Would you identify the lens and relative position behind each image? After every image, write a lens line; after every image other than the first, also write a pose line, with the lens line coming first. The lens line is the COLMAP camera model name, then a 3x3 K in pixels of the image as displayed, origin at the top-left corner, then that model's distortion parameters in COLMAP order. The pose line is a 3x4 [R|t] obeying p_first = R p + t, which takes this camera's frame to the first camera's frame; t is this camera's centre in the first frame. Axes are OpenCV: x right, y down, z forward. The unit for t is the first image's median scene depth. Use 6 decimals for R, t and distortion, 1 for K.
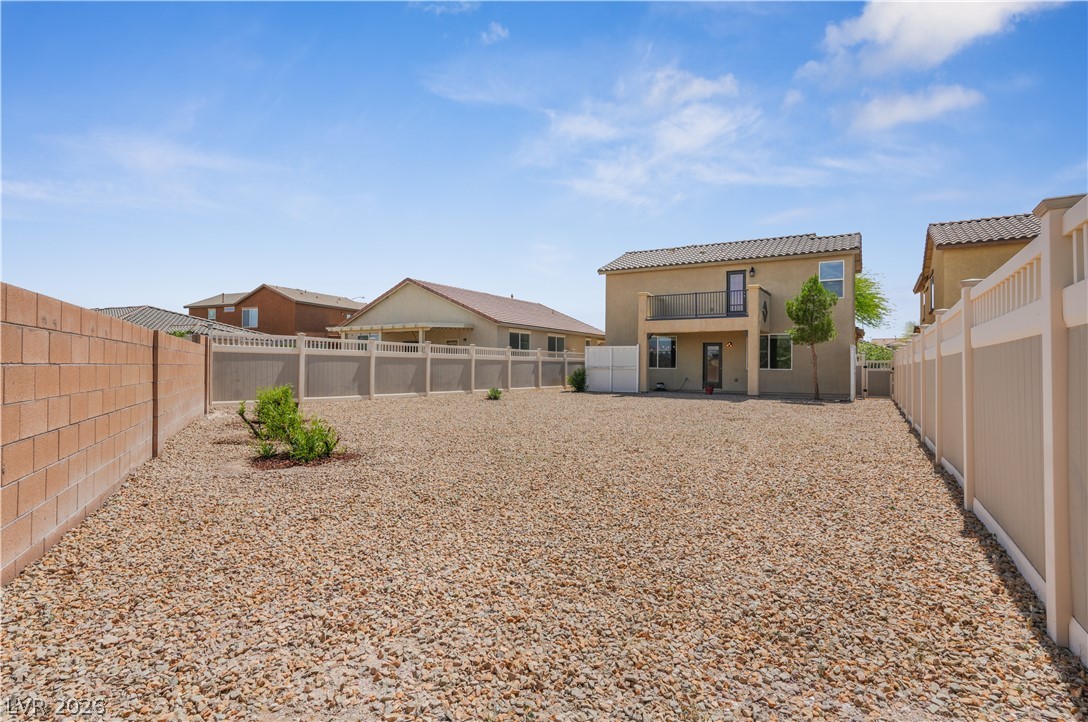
lens RADIAL K [[559.7, 0, 544.0], [0, 559.7, 361.0], [0, 0, 1]] dist [-0.004360, -0.000222]
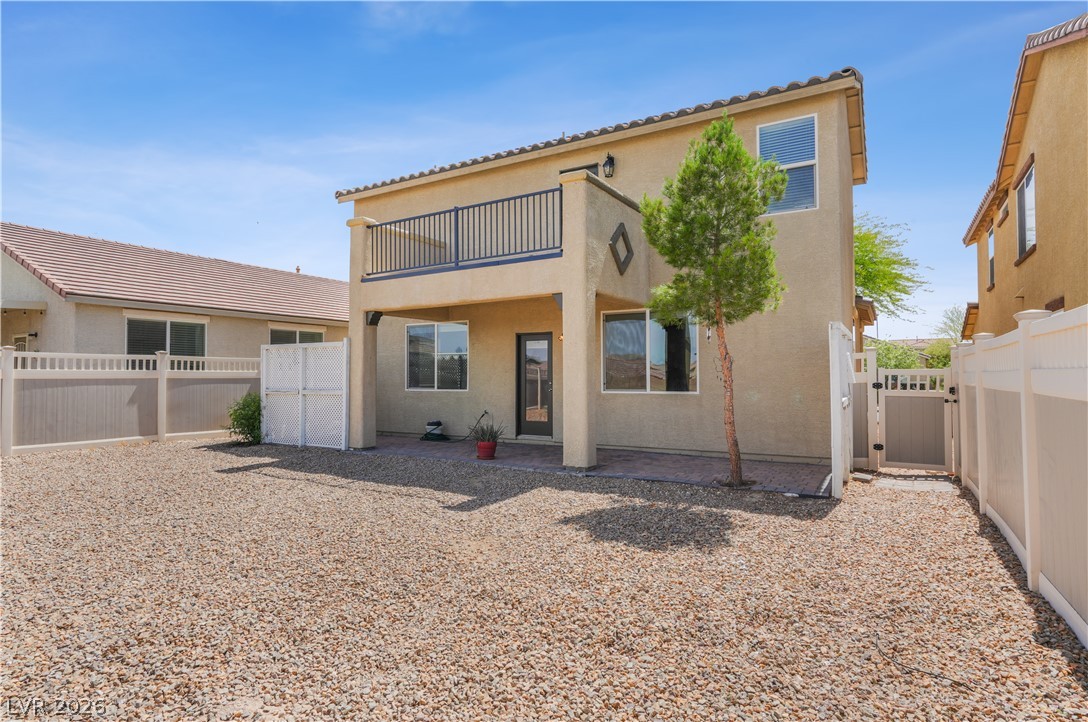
lens RADIAL K [[608.5, 0, 546.4], [0, 608.5, 367.6], [0, 0, 1]] dist [0.017915, -0.000533]
pose [[0.999793, -0.007509, 0.018893, 0.299363], [0.008028, 0.999588, -0.027559, 0.007624], [-0.018679, 0.027705, 0.999442, 0.511193]]
